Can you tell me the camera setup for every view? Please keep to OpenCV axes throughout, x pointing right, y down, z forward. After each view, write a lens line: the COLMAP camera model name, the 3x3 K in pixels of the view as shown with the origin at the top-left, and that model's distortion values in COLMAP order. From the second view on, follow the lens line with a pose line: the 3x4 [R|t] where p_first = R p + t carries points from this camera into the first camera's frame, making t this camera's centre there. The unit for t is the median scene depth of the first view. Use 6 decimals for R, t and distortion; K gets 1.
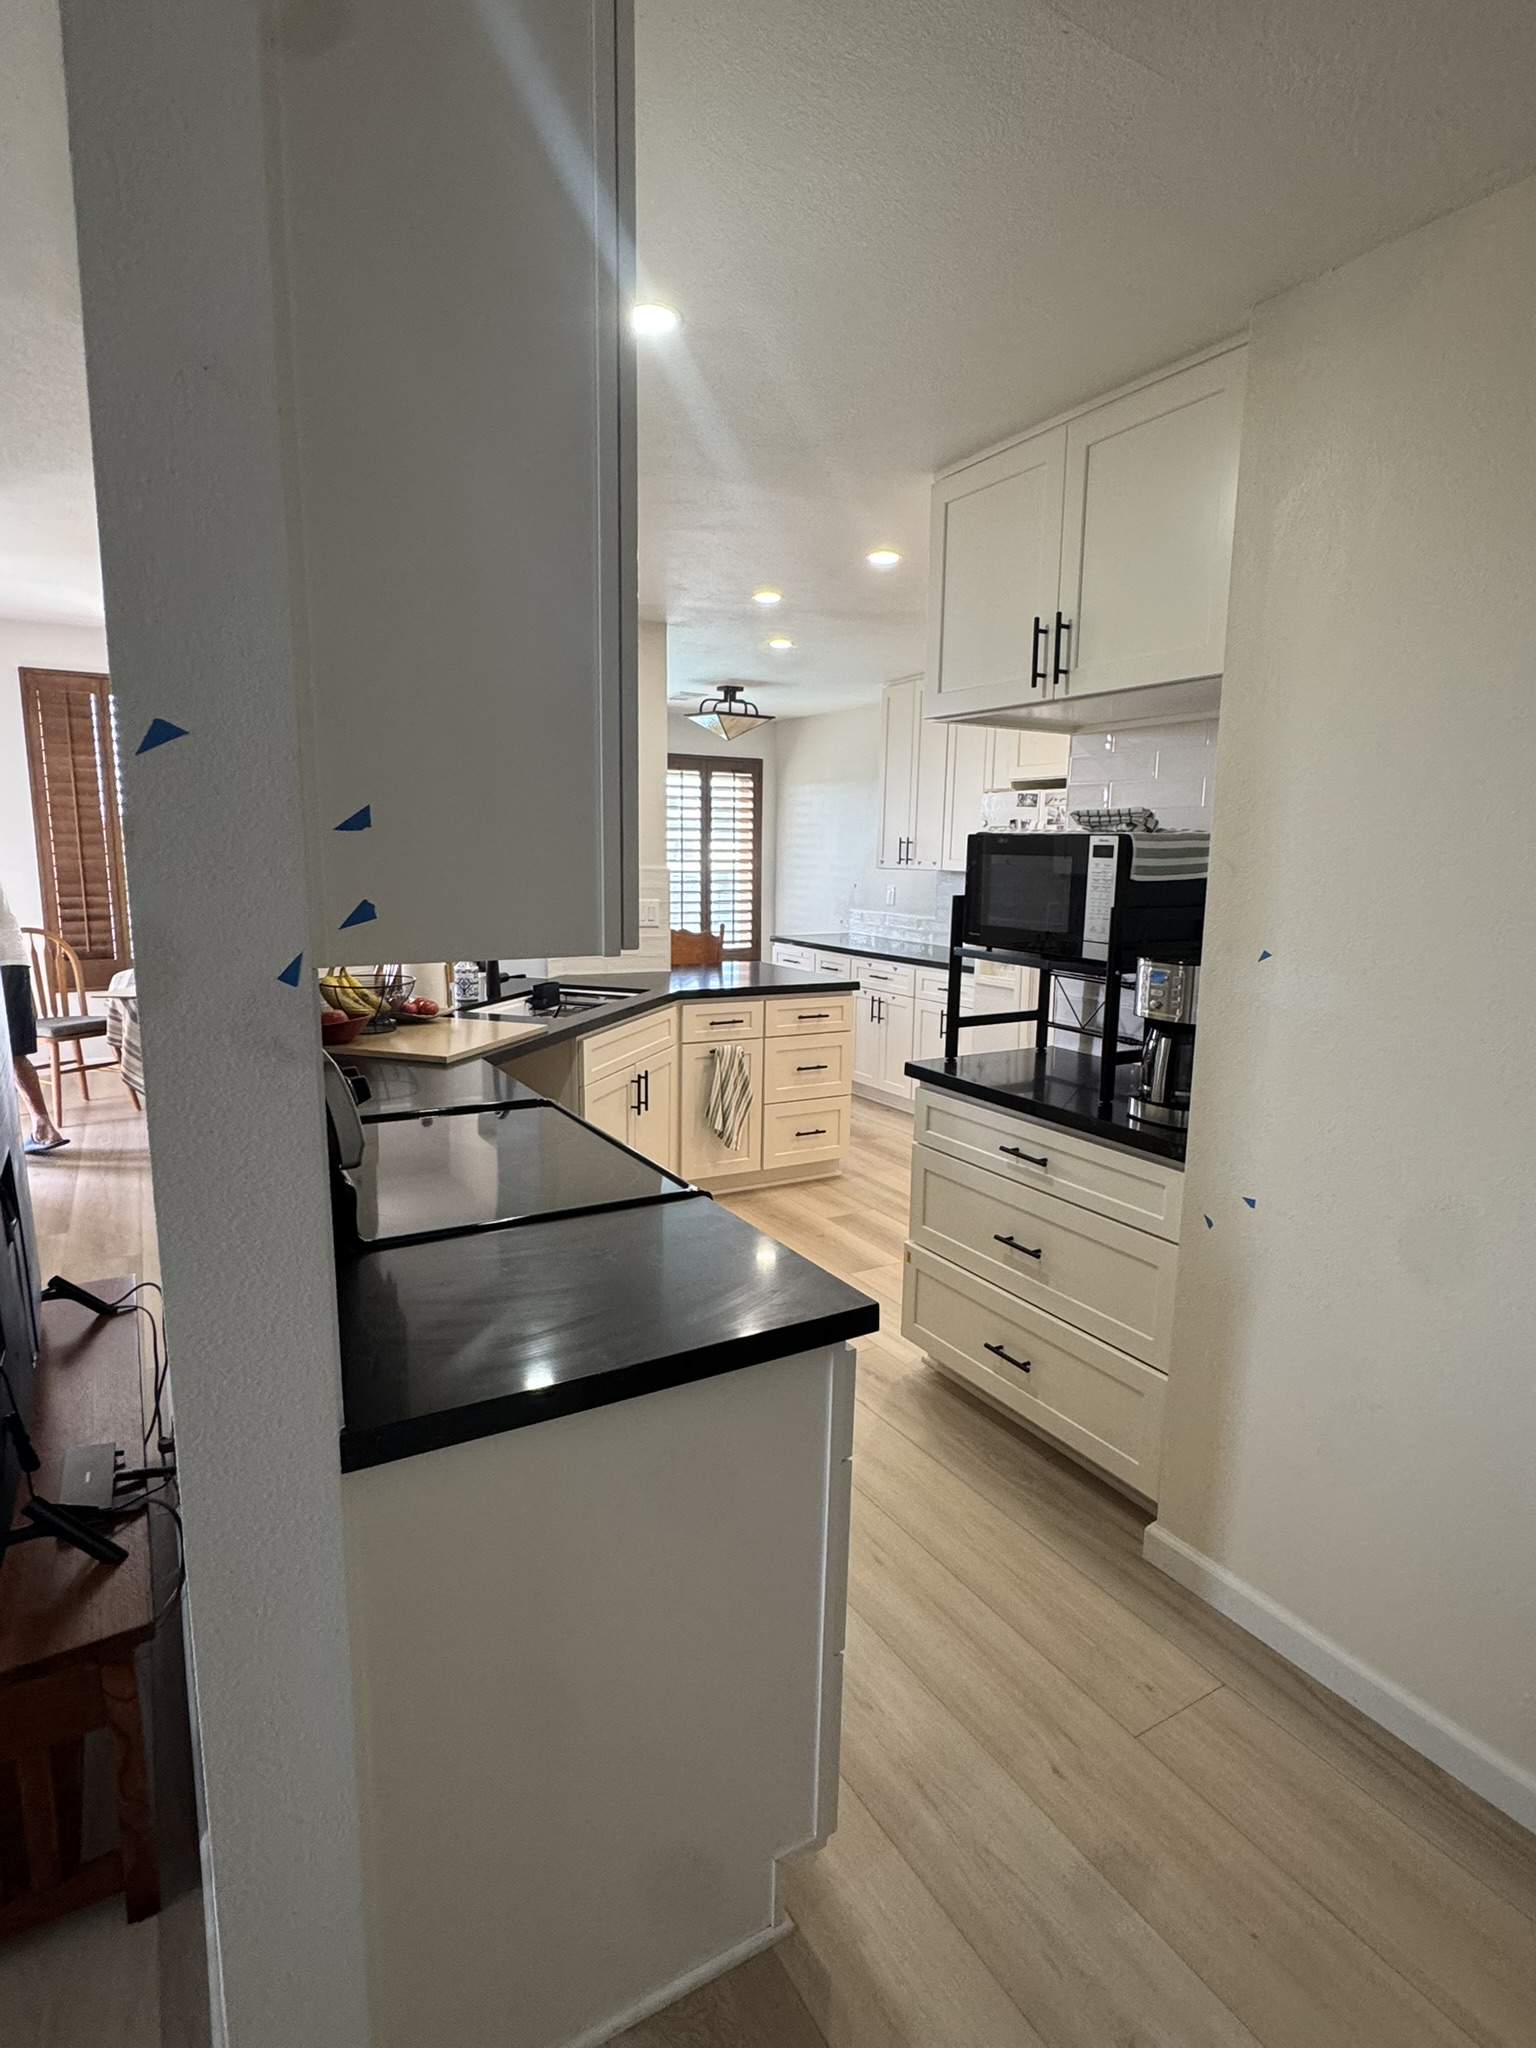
lens RADIAL K [[1059.3, 0, 768.0], [0, 1059.3, 1024.0], [0, 0, 1]] dist [-0.000314, -0.000016]
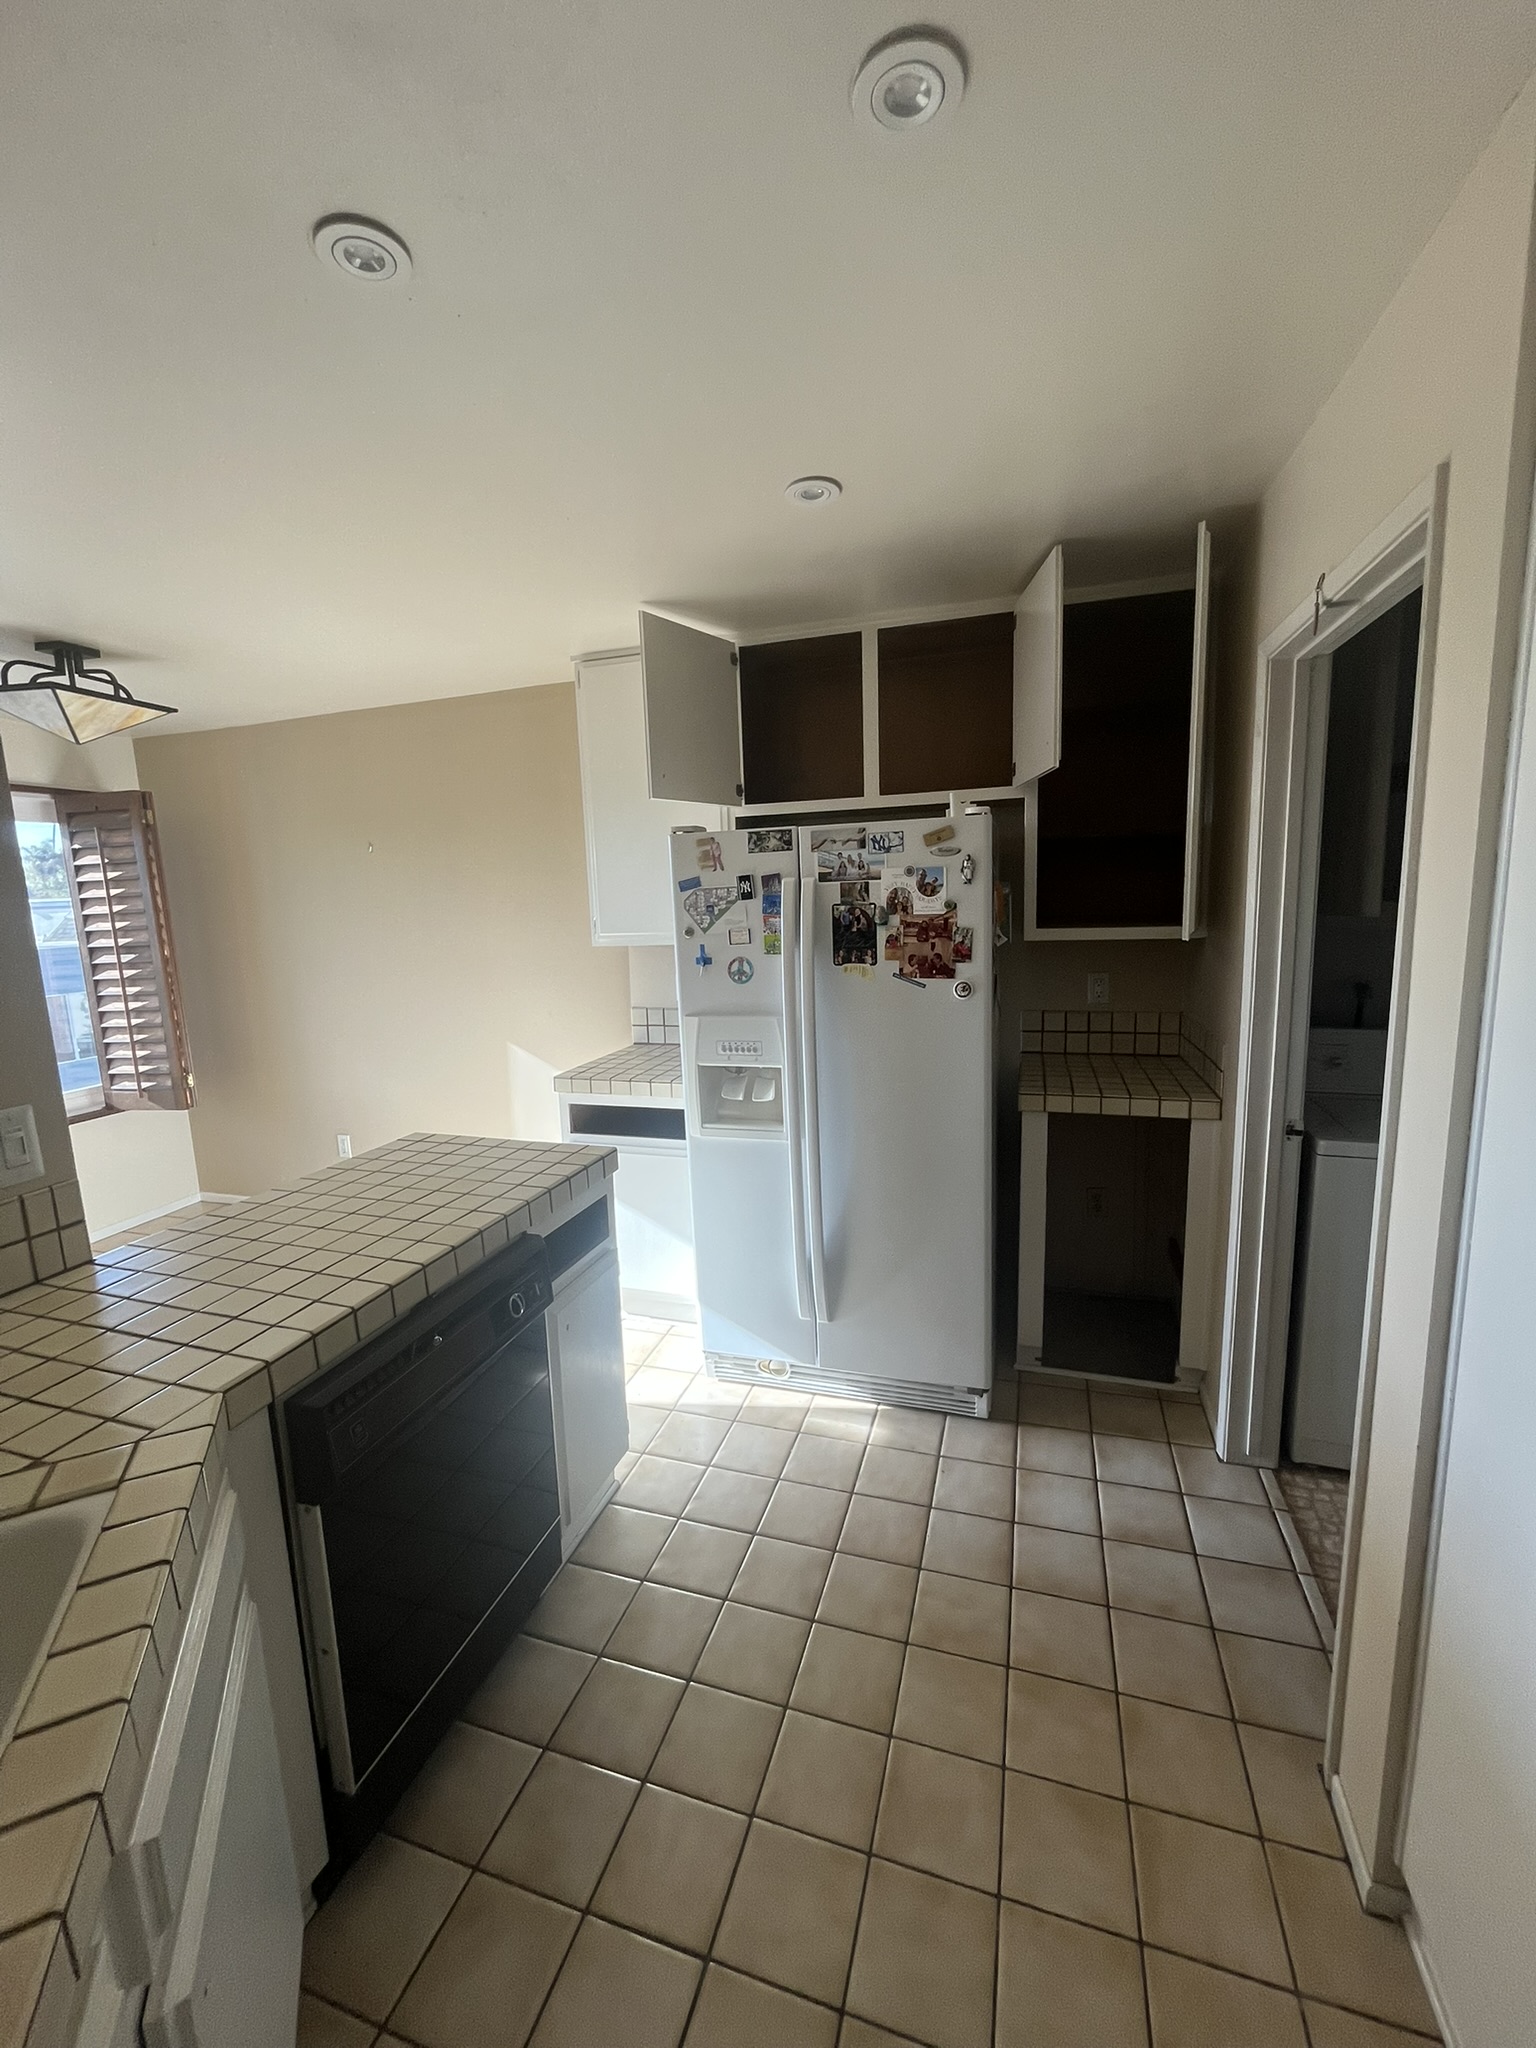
lens RADIAL K [[823.4, 0, 765.9], [0, 823.4, 1024.8], [0, 0, 1]] dist [-0.001586, 0.000258]
pose [[0.737136, -0.152037, 0.658419, -0.068888], [0.157721, 0.986159, 0.051140, -0.102015], [-0.657081, 0.066149, 0.750912, 0.501398]]
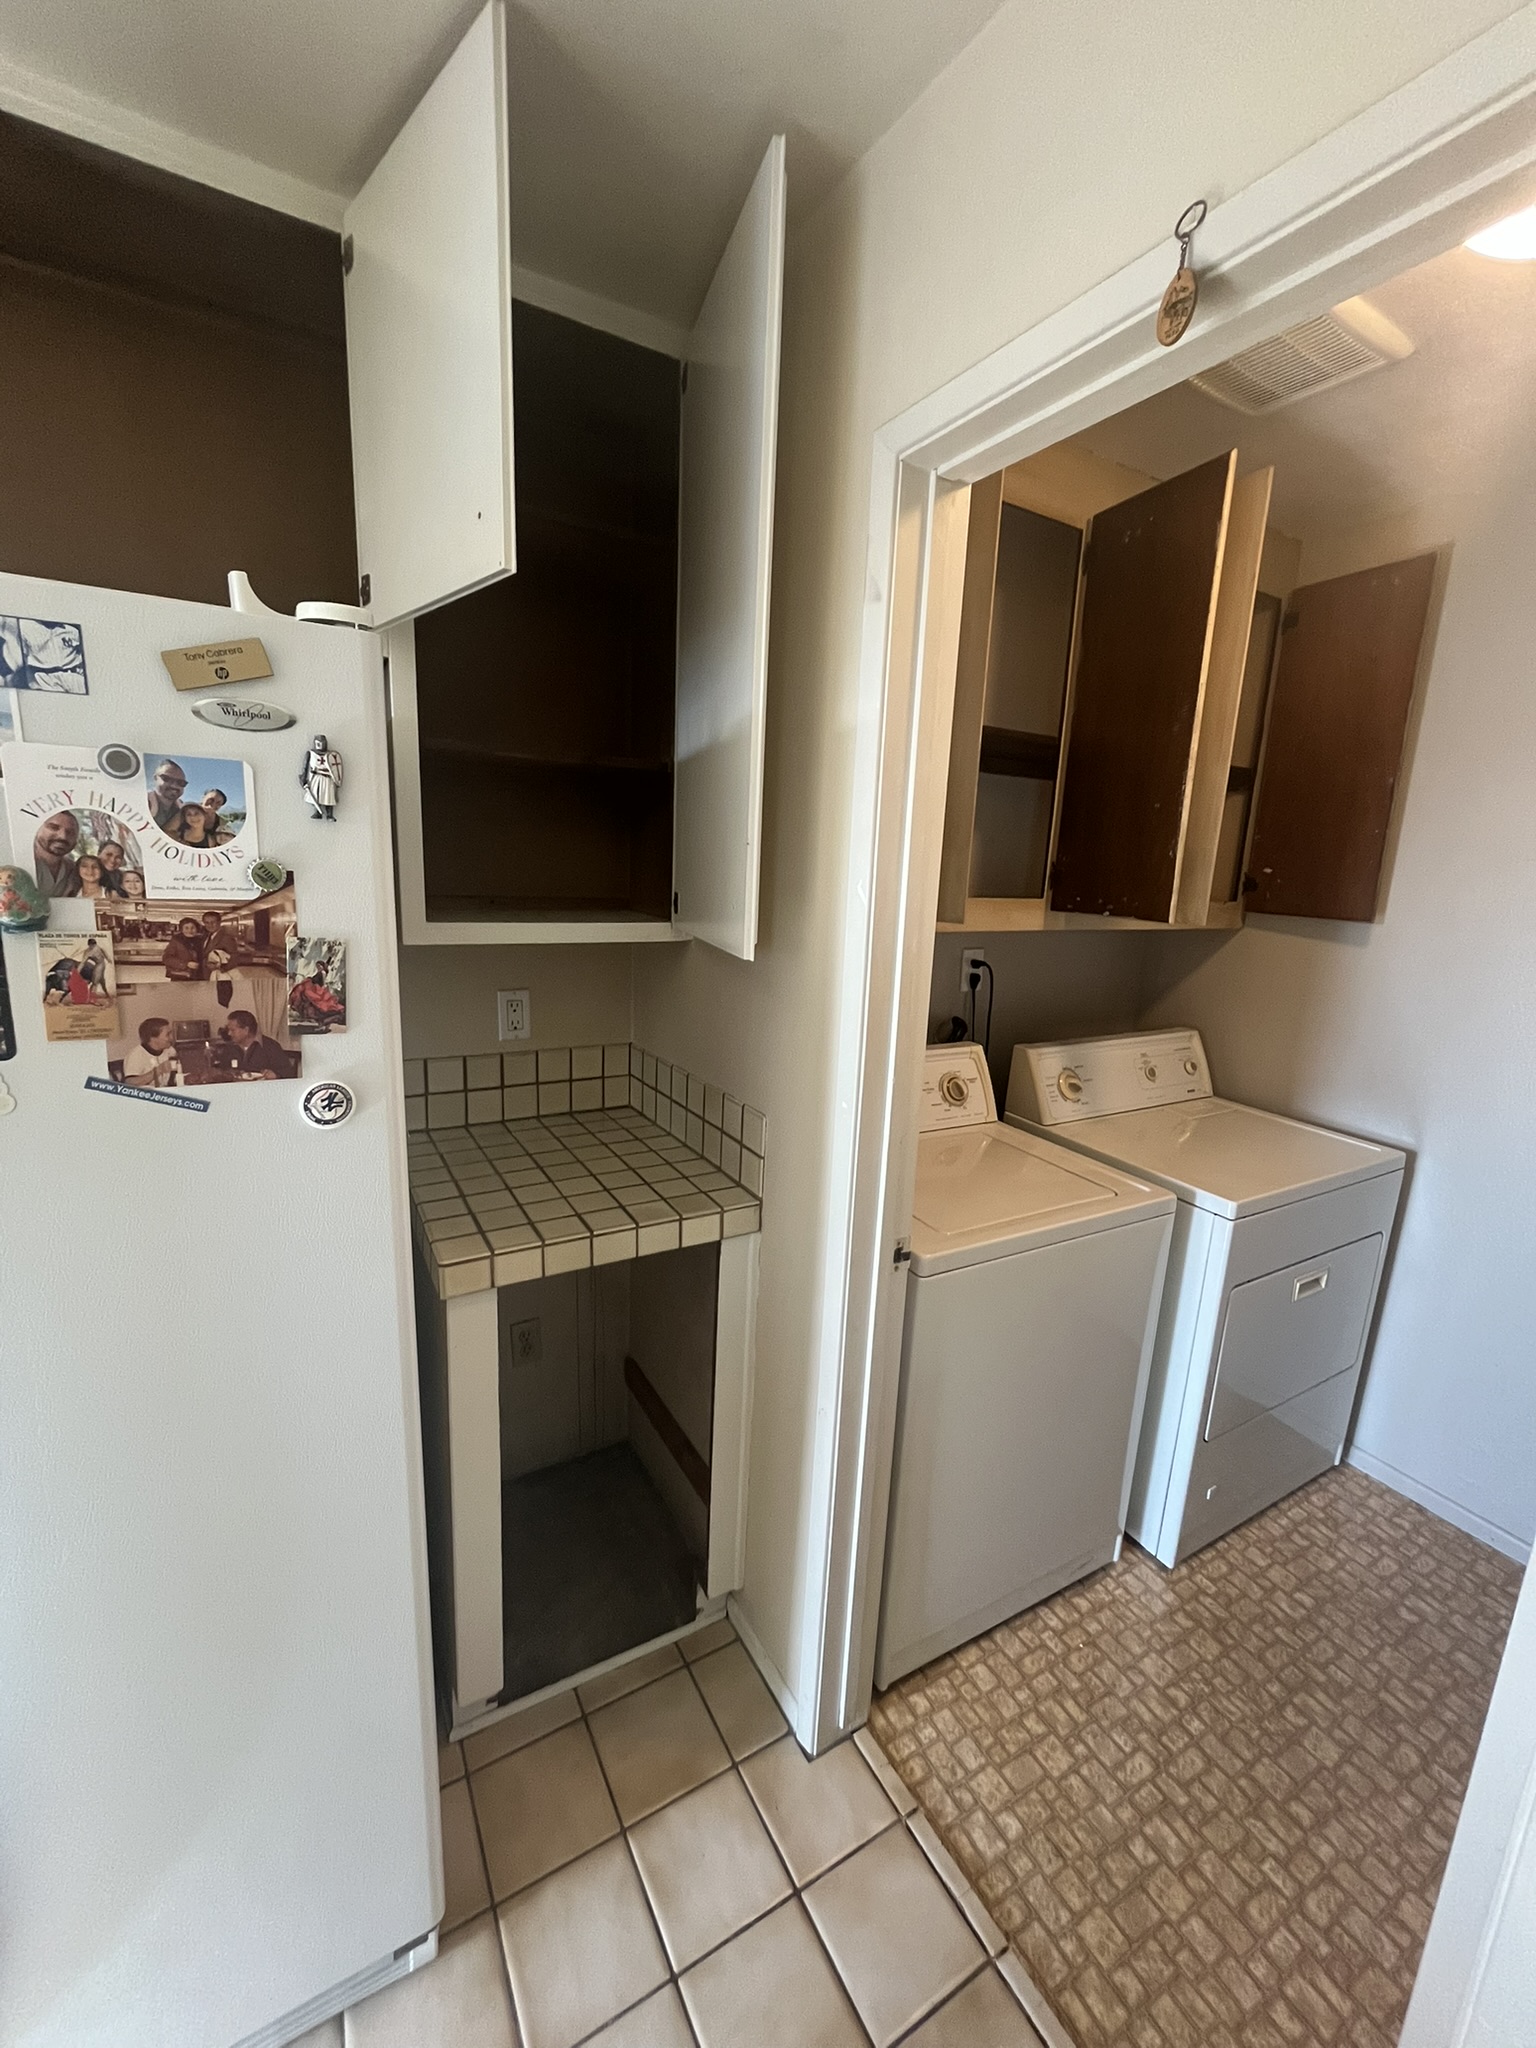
lens RADIAL K [[823.4, 0, 765.9], [0, 823.4, 1024.8], [0, 0, 1]] dist [-0.001586, 0.000258]
pose [[-0.005082, -0.219214, 0.975663, 0.101866], [0.115918, 0.968970, 0.218314, -0.118775], [-0.993246, 0.114206, 0.020486, 0.636283]]
